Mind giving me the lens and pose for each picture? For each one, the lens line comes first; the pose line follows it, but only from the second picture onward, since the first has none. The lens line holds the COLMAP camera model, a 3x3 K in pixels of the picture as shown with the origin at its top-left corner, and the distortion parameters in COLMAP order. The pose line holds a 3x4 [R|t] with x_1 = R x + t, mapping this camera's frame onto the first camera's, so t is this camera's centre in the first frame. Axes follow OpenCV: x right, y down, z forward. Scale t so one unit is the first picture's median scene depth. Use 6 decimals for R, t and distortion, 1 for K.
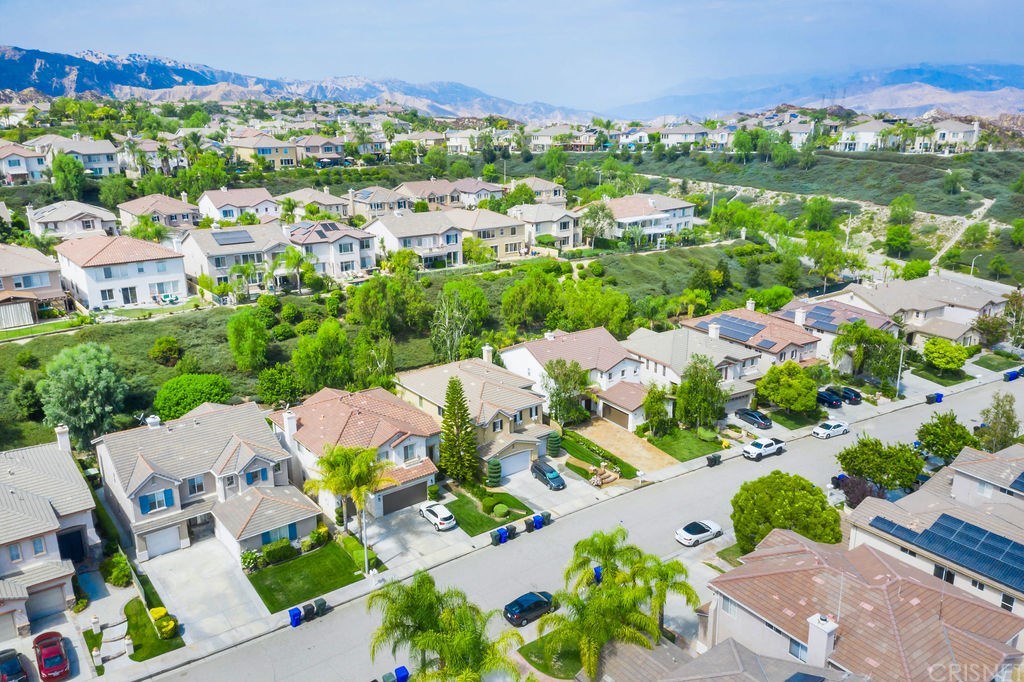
lens RADIAL K [[775.5, 0, 513.6], [0, 775.5, 344.4], [0, 0, 1]] dist [0.227265, -0.306219]
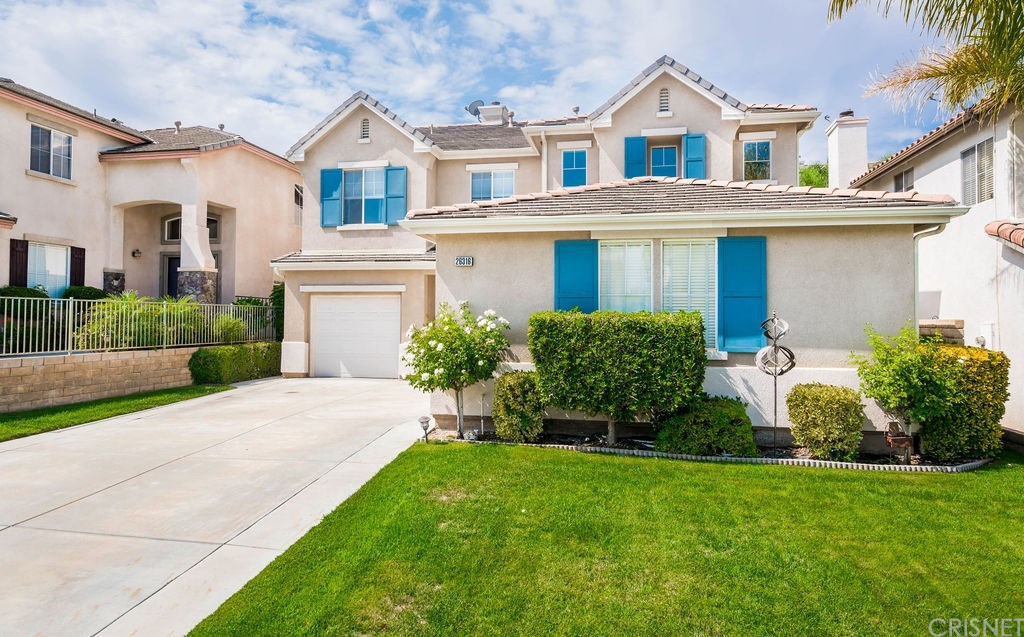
lens RADIAL K [[641.6, 0, 507.4], [0, 641.6, 302.3], [0, 0, 1]] dist [0.001872, 0.003311]
pose [[0.662937, -0.010426, -0.748603, -0.210746], [-0.225639, 0.950628, -0.213057, 0.270593], [0.713864, 0.310157, 0.627854, 0.874973]]
